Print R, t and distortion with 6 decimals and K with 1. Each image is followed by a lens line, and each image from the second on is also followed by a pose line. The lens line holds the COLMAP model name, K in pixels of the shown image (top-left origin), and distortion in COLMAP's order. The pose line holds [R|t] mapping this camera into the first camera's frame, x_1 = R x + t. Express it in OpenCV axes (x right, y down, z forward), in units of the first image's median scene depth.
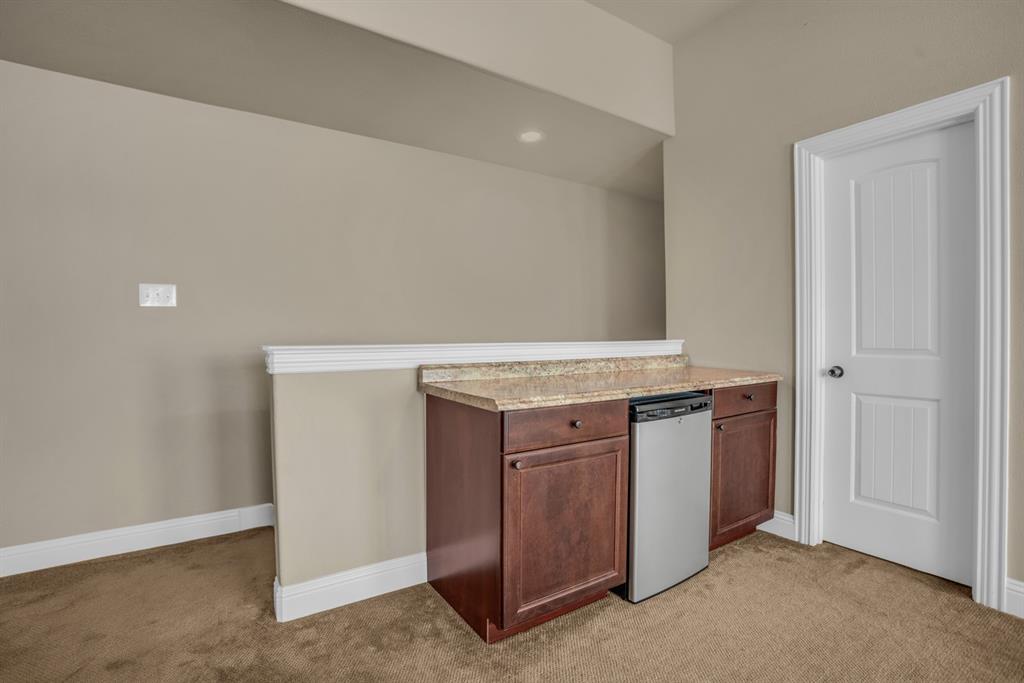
lens RADIAL K [[451.3, 0, 510.9], [0, 451.3, 341.5], [0, 0, 1]] dist [-0.000801, -0.000013]
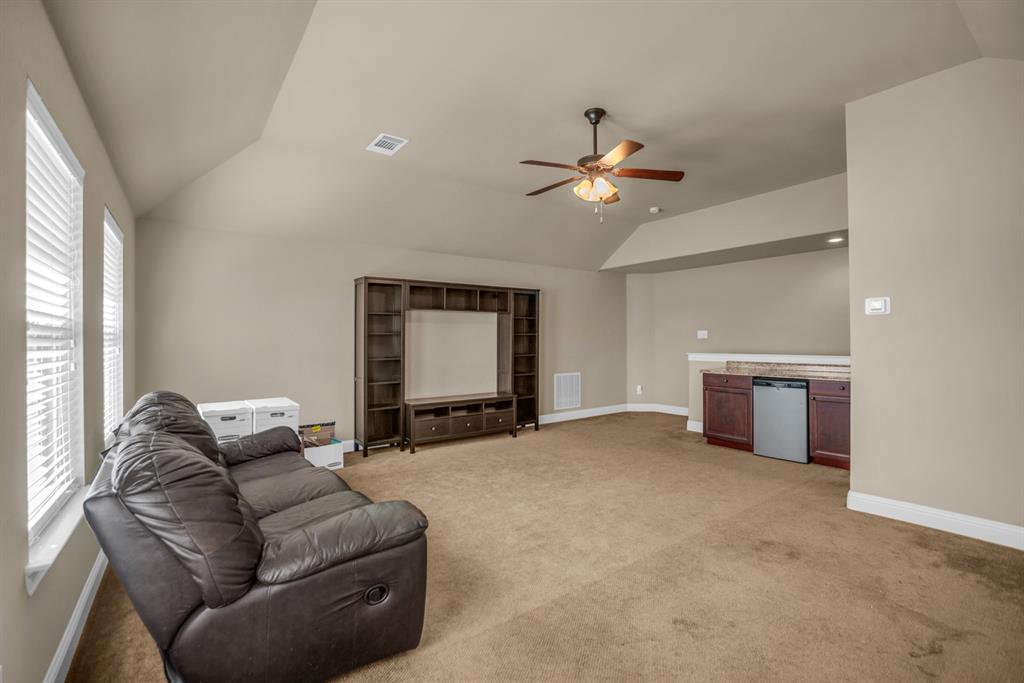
lens RADIAL K [[451.3, 0, 511.6], [0, 451.3, 341.0], [0, 0, 1]] dist [-0.000801, -0.000013]
pose [[0.069367, 0.002397, -0.997588, 2.790427], [-0.000918, 0.999997, 0.002339, -0.086417], [0.997591, 0.000754, 0.069369, -0.599329]]
